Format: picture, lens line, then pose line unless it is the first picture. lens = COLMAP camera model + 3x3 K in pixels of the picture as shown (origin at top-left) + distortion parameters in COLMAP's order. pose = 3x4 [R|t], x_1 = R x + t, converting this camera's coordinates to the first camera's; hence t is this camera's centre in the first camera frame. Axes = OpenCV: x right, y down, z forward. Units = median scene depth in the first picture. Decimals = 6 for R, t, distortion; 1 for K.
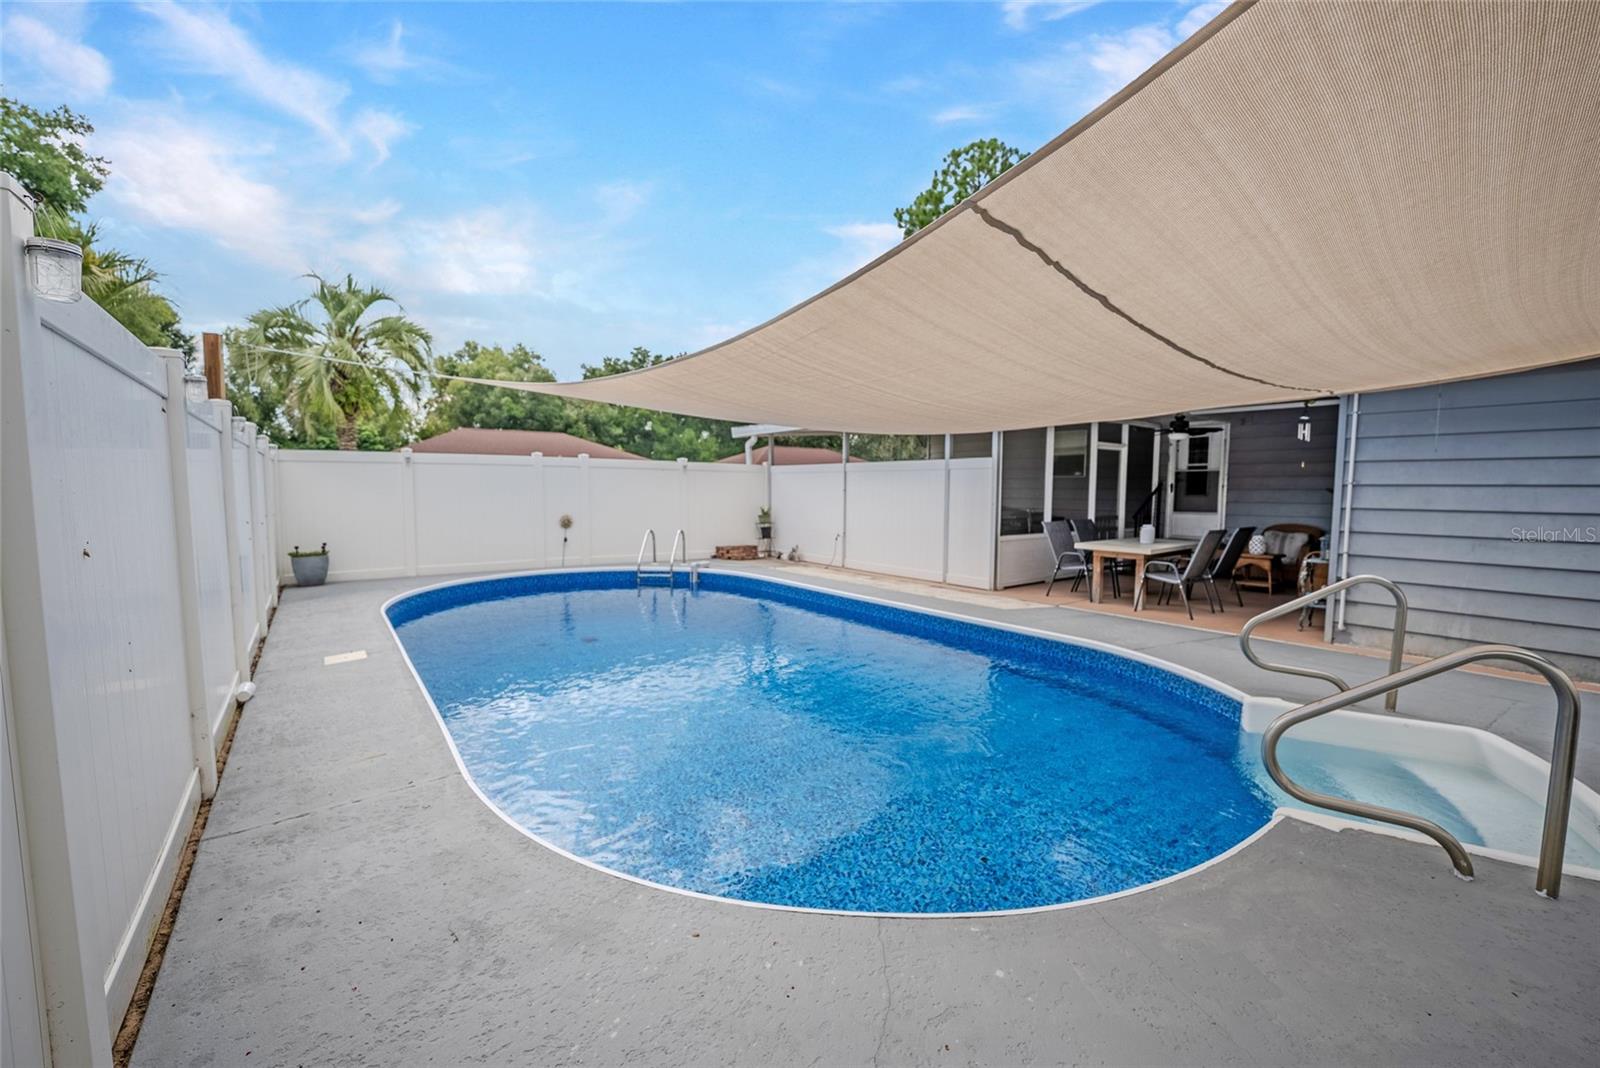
lens RADIAL K [[654.7, 0, 799.4], [0, 654.7, 536.3], [0, 0, 1]] dist [-0.020061, 0.000435]
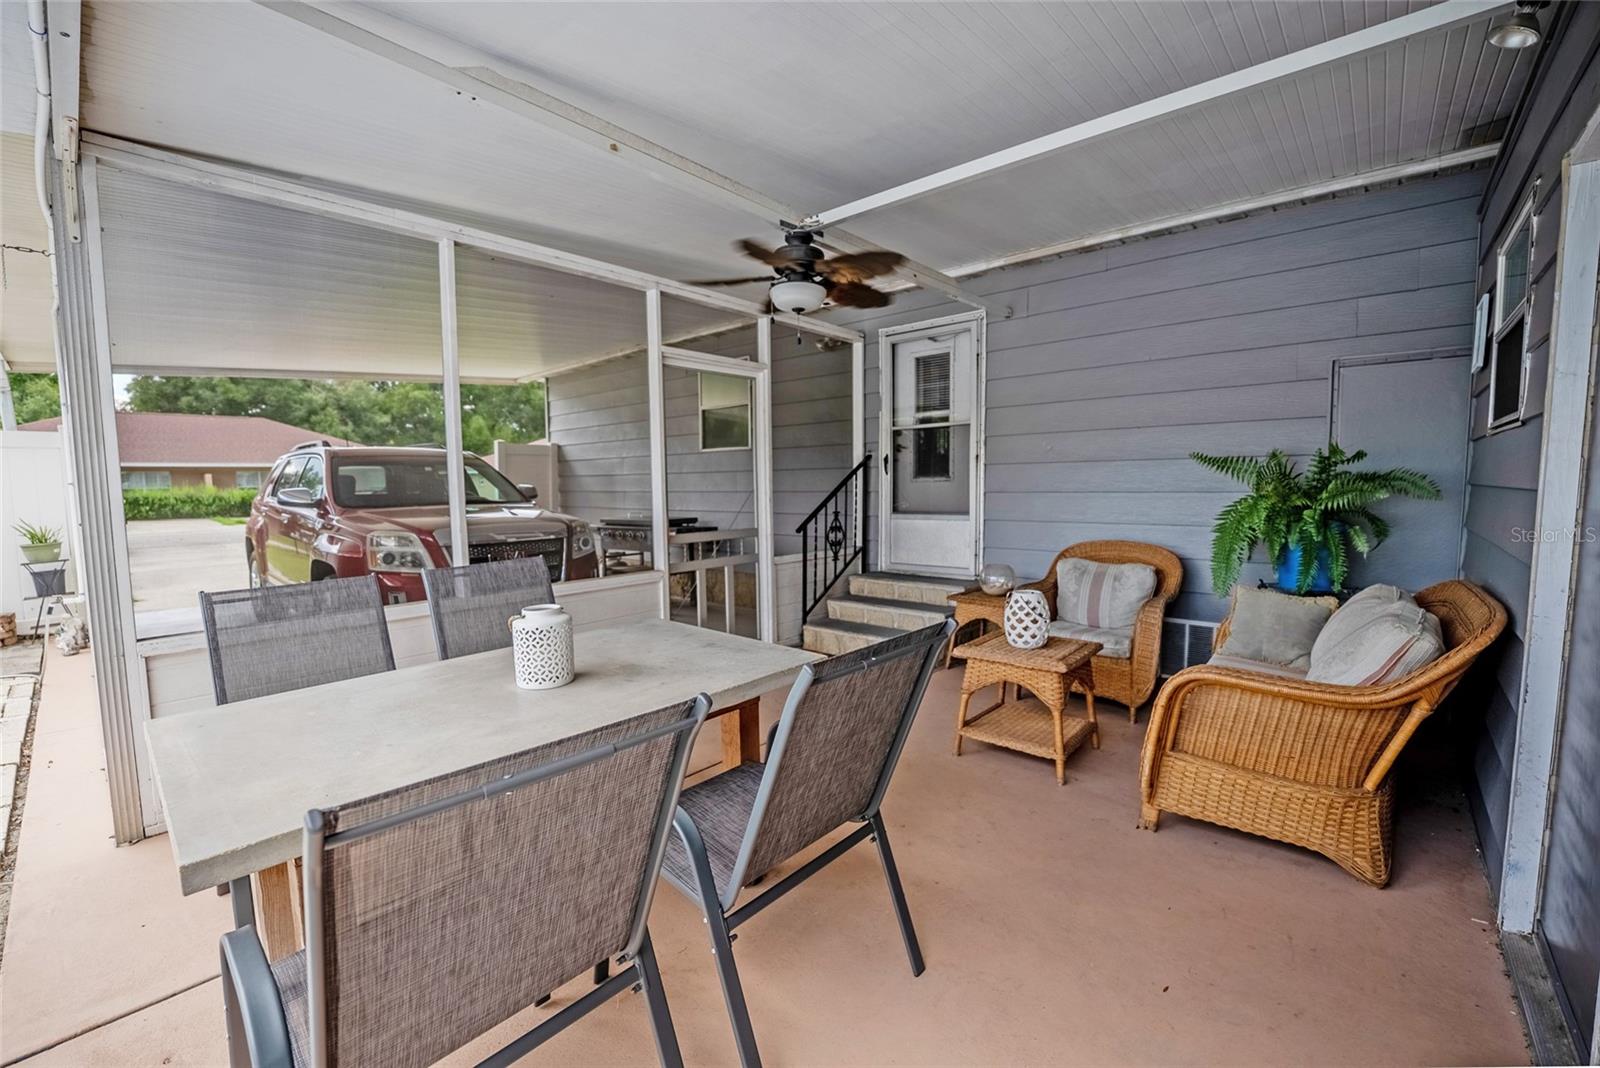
lens RADIAL K [[654.7, 0, 800.8], [0, 654.7, 539.6], [0, 0, 1]] dist [-0.020061, 0.000435]
pose [[0.979369, -0.034570, 0.199103, 0.365060], [0.032096, 0.999362, 0.015639, -0.025577], [-0.199517, -0.008926, 0.979854, 0.479844]]
